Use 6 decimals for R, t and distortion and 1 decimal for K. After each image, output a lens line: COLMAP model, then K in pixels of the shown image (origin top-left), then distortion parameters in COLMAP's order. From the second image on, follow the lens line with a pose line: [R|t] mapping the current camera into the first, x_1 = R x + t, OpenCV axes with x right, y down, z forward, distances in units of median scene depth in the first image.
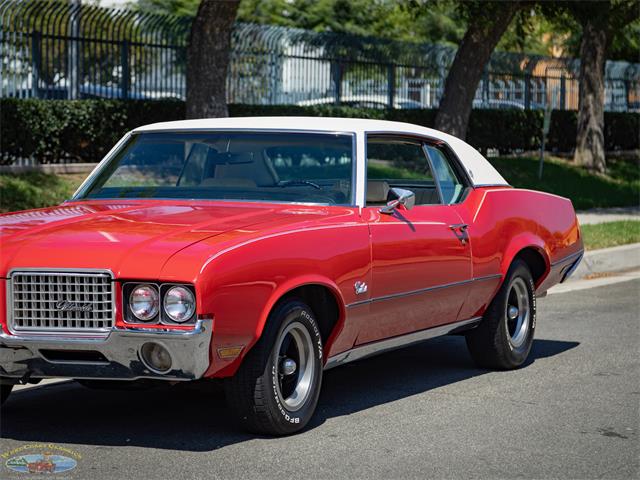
lens RADIAL K [[1986.3, 0, 294.5], [0, 1986.3, 241.3], [0, 0, 1]] dist [-0.074195, 0.667218]
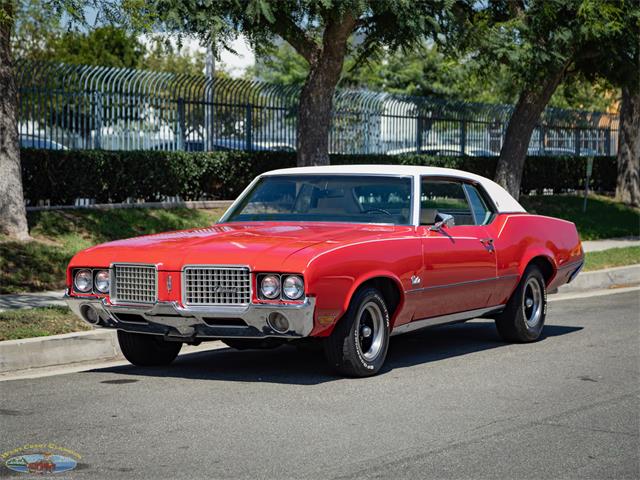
lens RADIAL K [[1700.5, 0, 320.0], [0, 1700.5, 240.0], [0, 0, 1]] dist [0.001032, 0.045115]
pose [[0.999151, -0.003694, -0.041024, 0.013465], [0.002984, 0.999845, -0.017370, 0.014302], [0.041082, 0.017233, 0.999007, -0.255221]]
